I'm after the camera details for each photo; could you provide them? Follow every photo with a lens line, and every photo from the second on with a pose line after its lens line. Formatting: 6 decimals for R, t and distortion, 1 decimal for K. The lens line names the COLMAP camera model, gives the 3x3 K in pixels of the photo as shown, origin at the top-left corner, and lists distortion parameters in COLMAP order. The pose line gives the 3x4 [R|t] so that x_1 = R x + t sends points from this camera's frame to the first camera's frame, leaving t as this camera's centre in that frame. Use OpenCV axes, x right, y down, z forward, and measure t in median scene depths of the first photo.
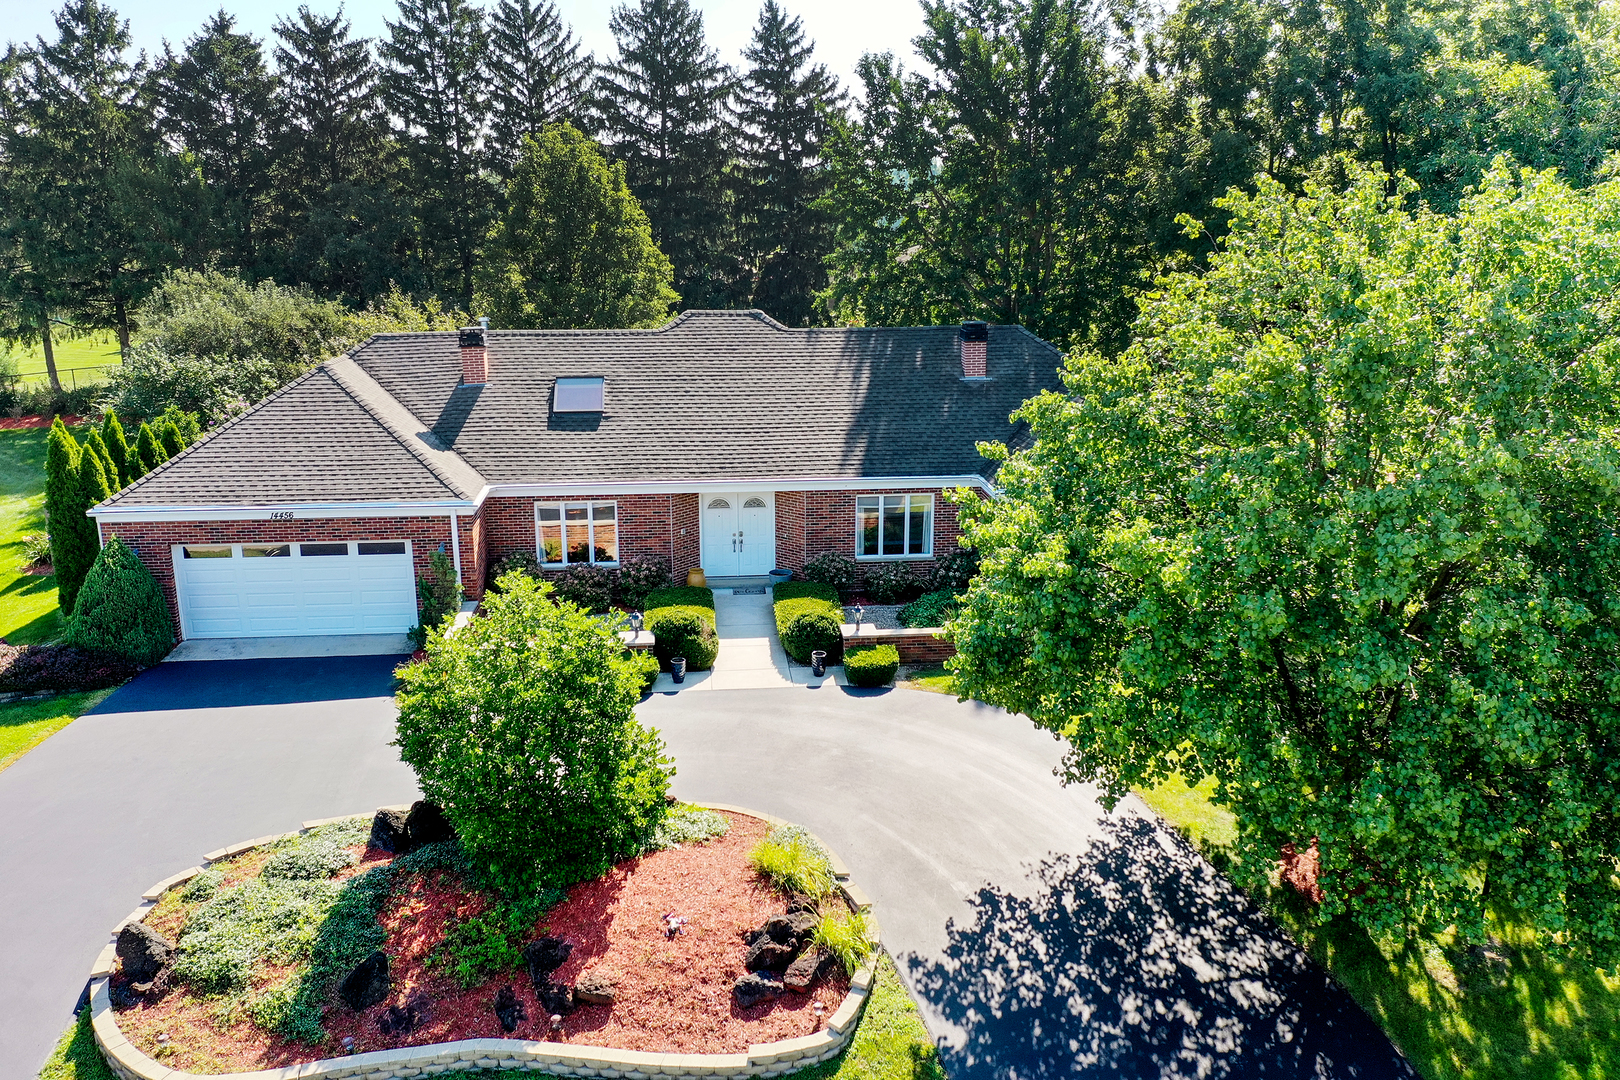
lens RADIAL K [[1266.7, 0, 810.0], [0, 1266.7, 540.0], [0, 0, 1]] dist [-0.004280, -0.003050]
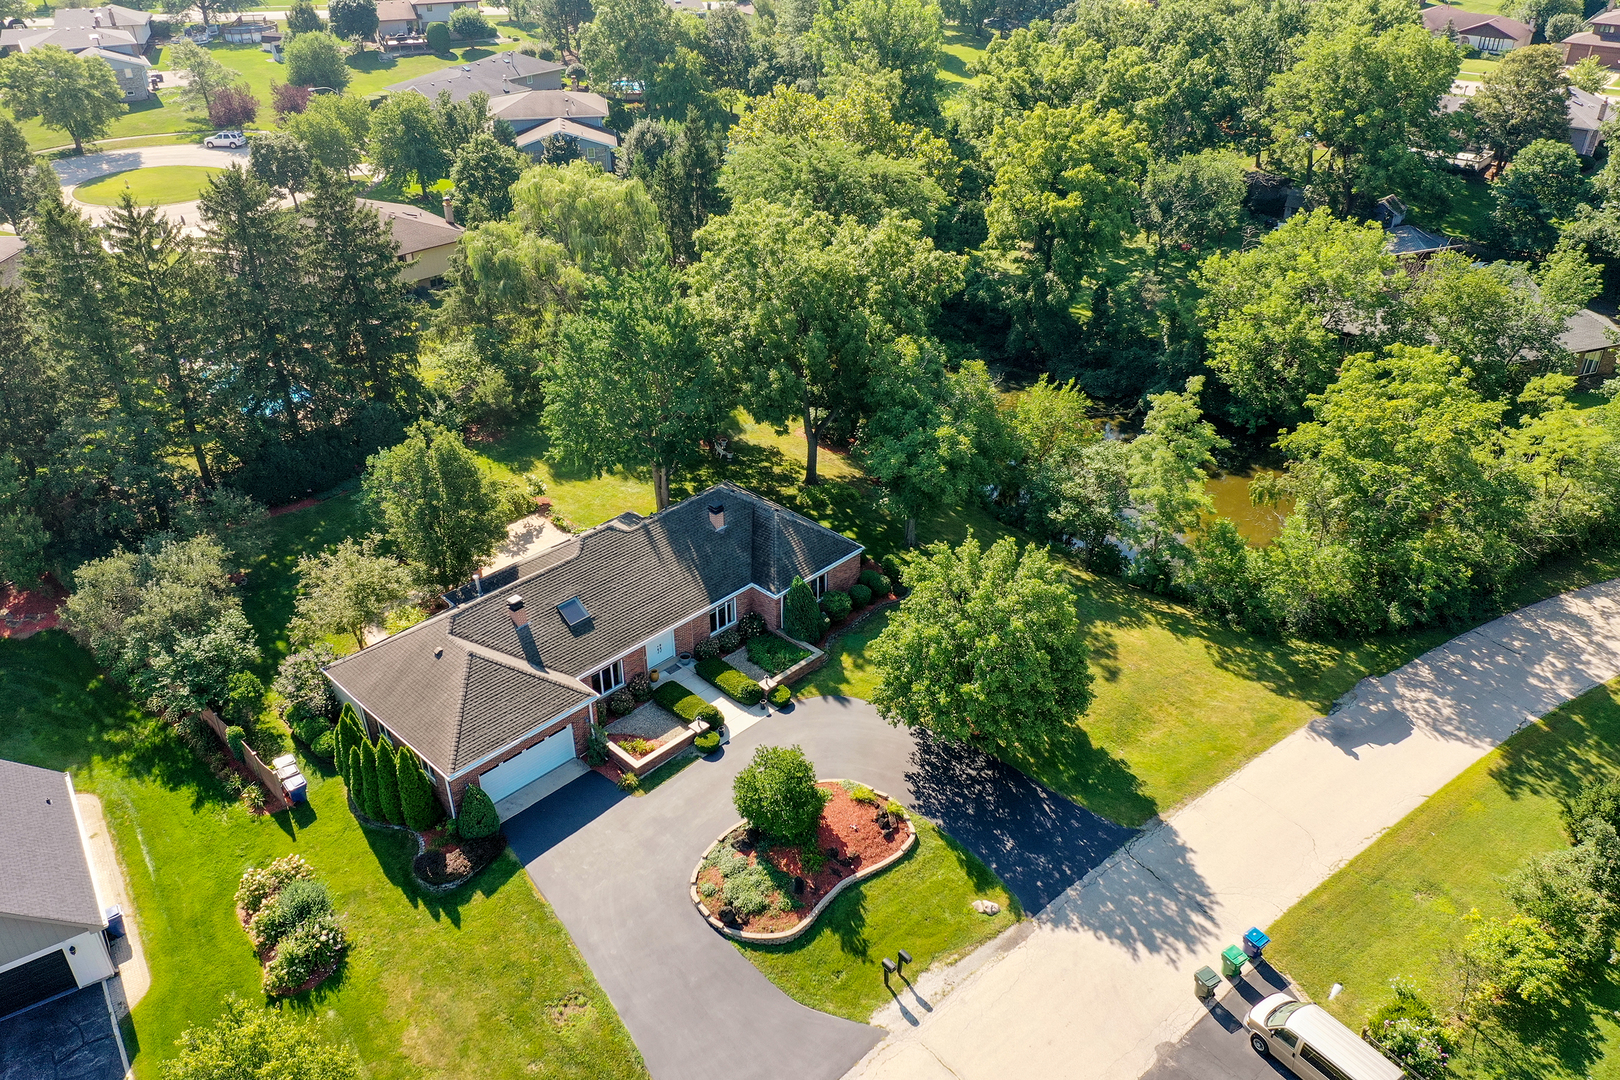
lens RADIAL K [[1266.7, 0, 810.0], [0, 1266.7, 540.0], [0, 0, 1]] dist [-0.004280, -0.003050]
pose [[0.766736, -0.335224, 0.547486, -1.629311], [0.166077, 0.927378, 0.335245, -1.413929], [-0.620109, -0.166119, 0.766727, -1.247949]]
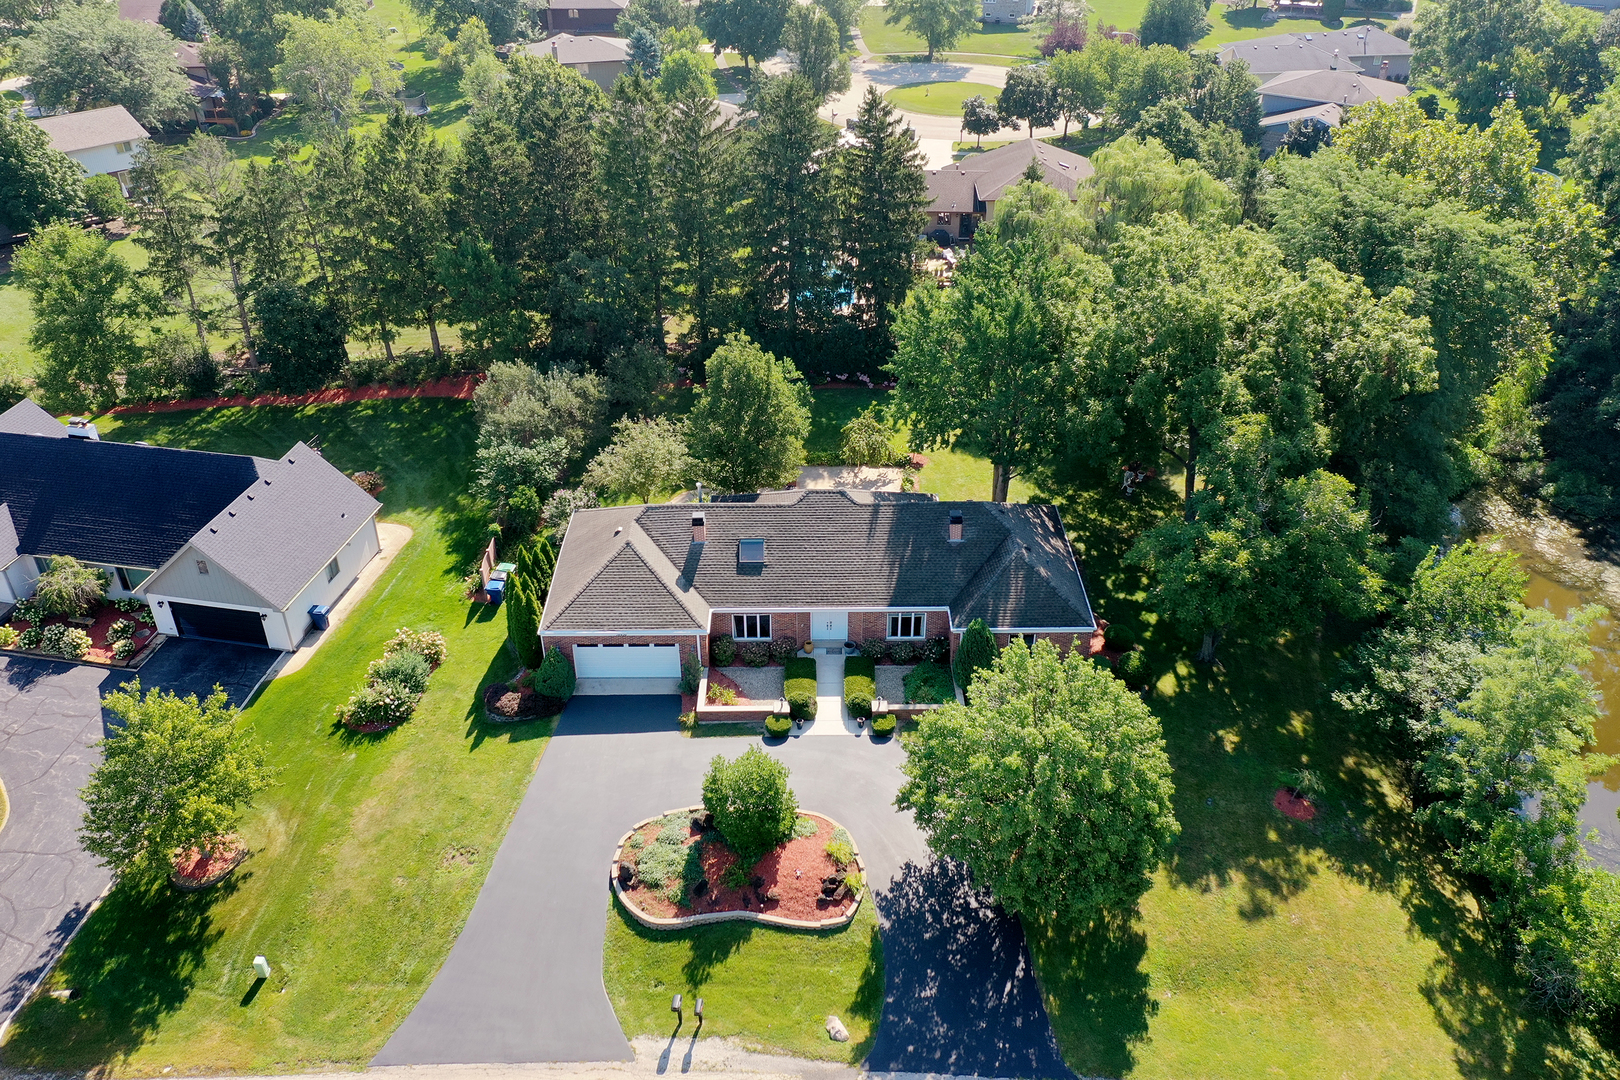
lens RADIAL K [[1266.7, 0, 810.0], [0, 1266.7, 540.0], [0, 0, 1]] dist [-0.004280, -0.003050]
pose [[0.995683, 0.044959, -0.081201, 0.121460], [-0.017670, 0.950672, 0.309694, -1.296265], [0.091119, -0.306922, 0.947363, -1.510914]]
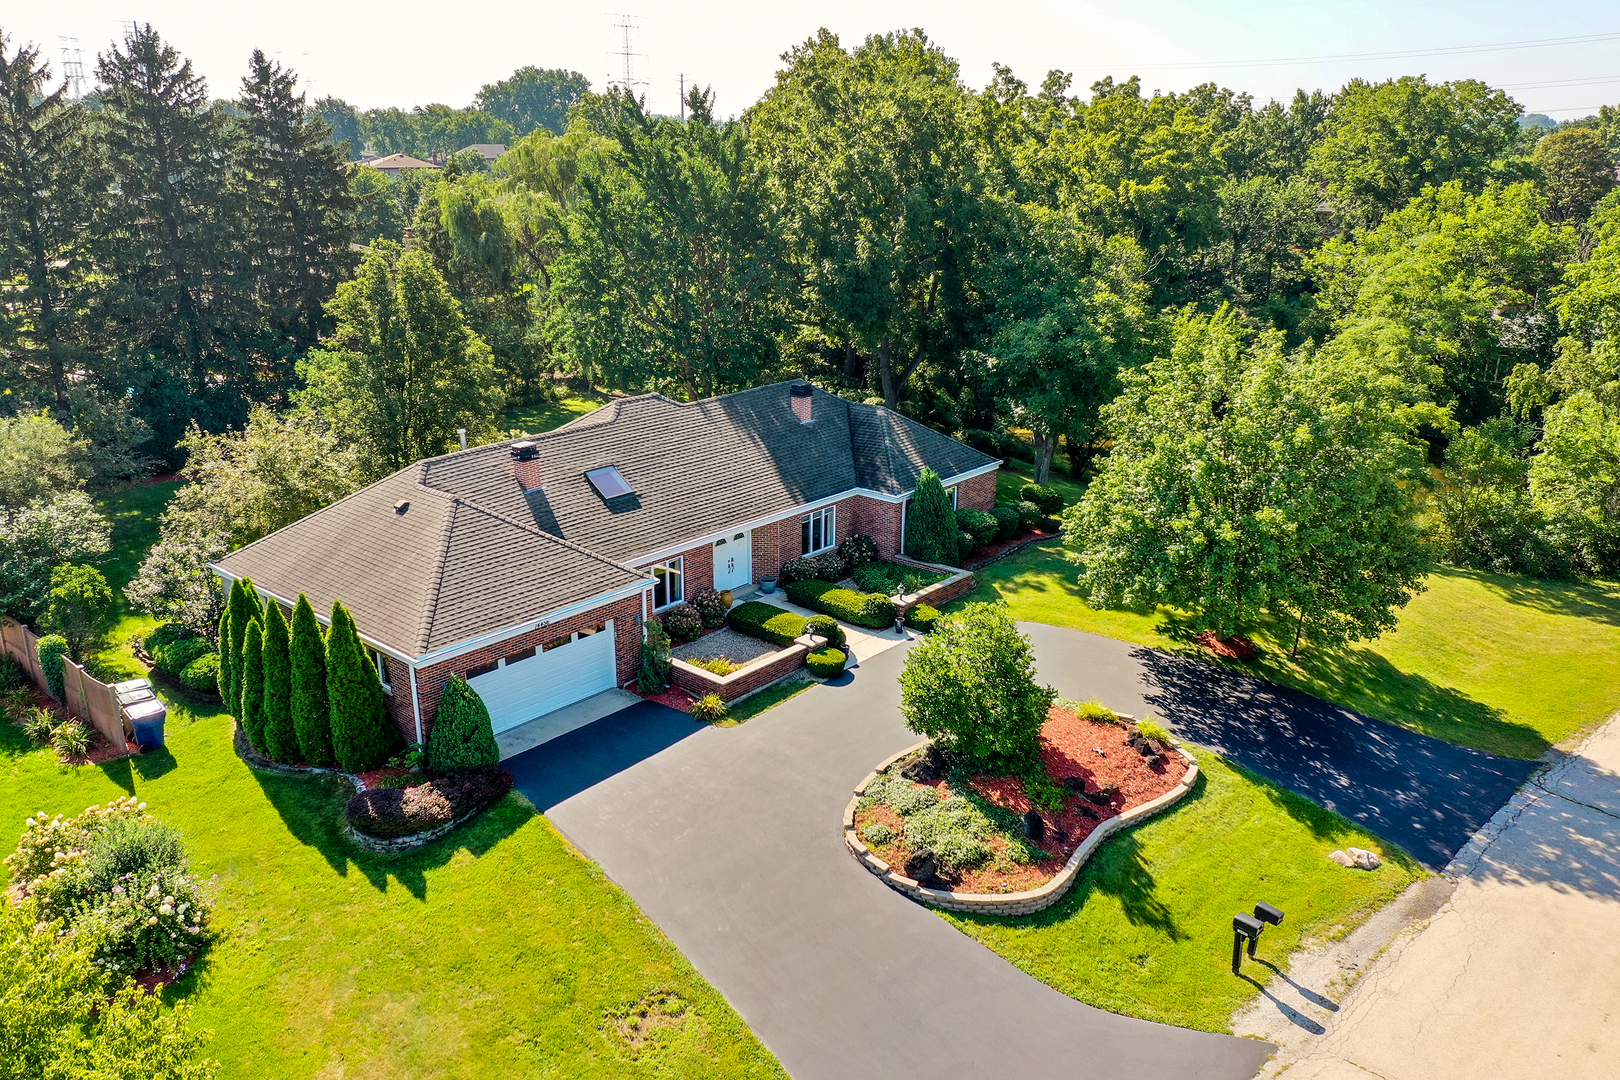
lens RADIAL K [[1266.7, 0, 810.0], [0, 1266.7, 540.0], [0, 0, 1]] dist [-0.004280, -0.003050]
pose [[0.728493, -0.211171, 0.651693, -1.535971], [0.169275, 0.977293, 0.127453, -0.324360], [-0.663810, 0.017467, 0.747697, -0.175439]]
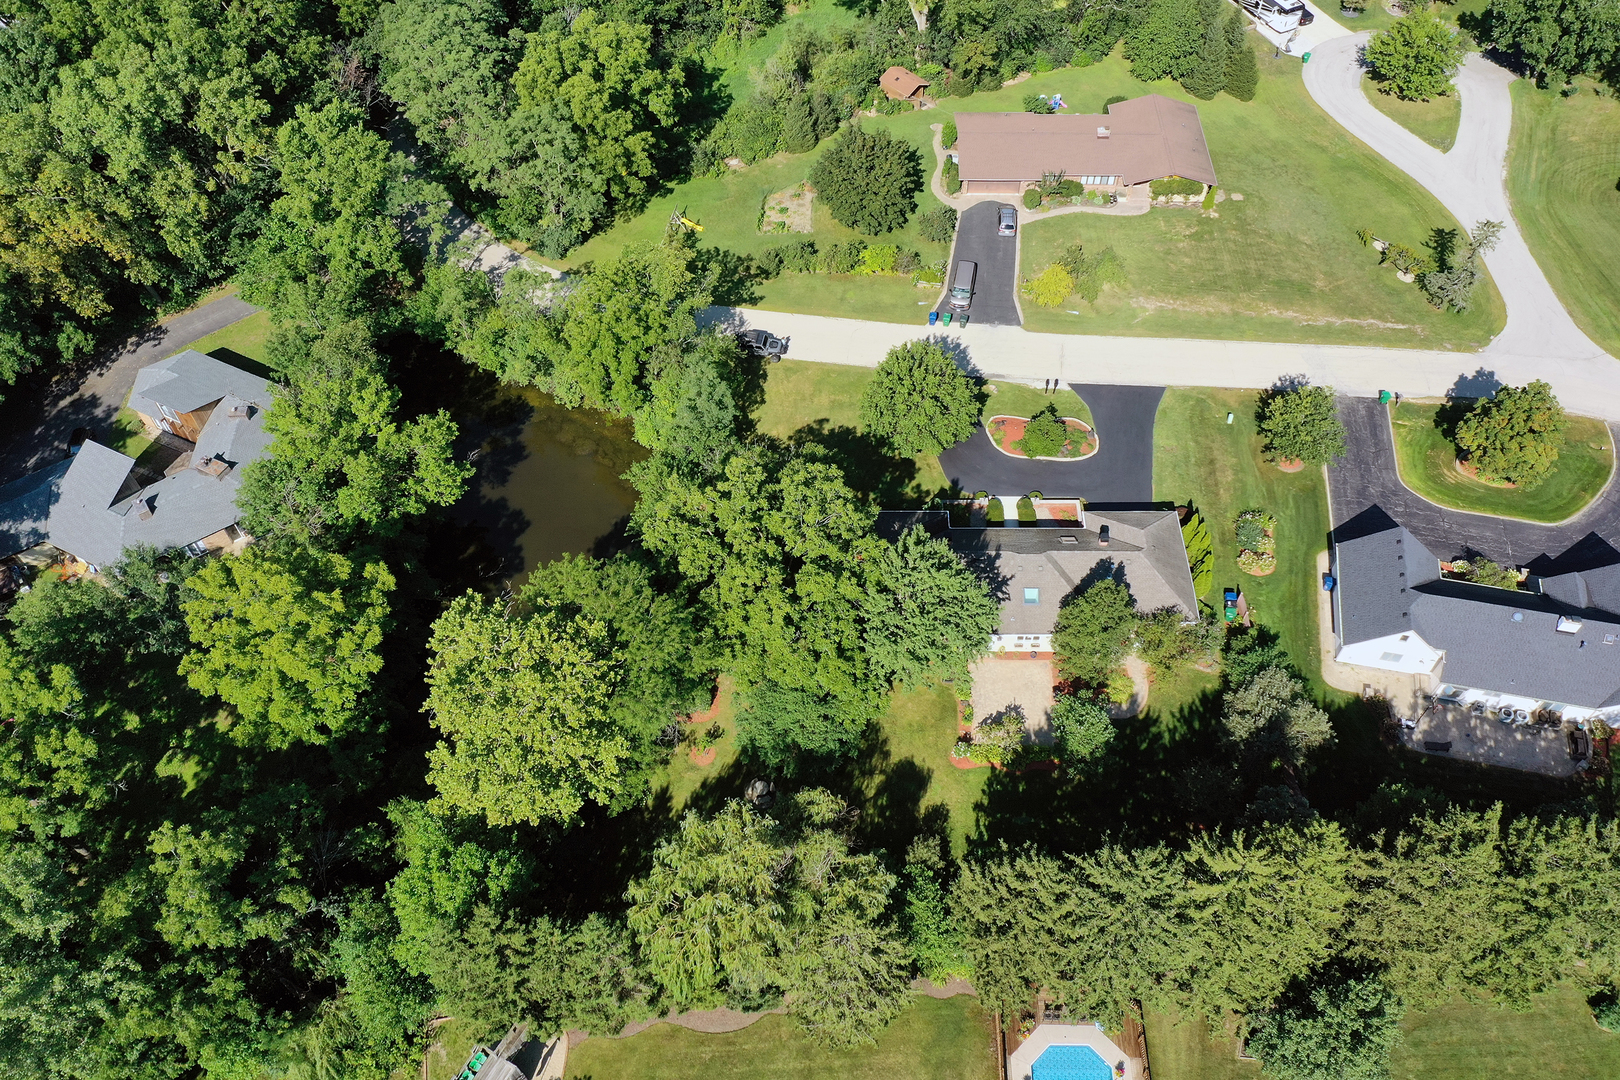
lens RADIAL K [[1266.7, 0, 810.0], [0, 1266.7, 540.0], [0, 0, 1]] dist [-0.004280, -0.003050]
pose [[-0.994235, -0.083798, 0.066894, 0.472215], [0.029599, 0.385143, 0.922382, -5.543555], [-0.103058, 0.919045, -0.380442, 4.040560]]
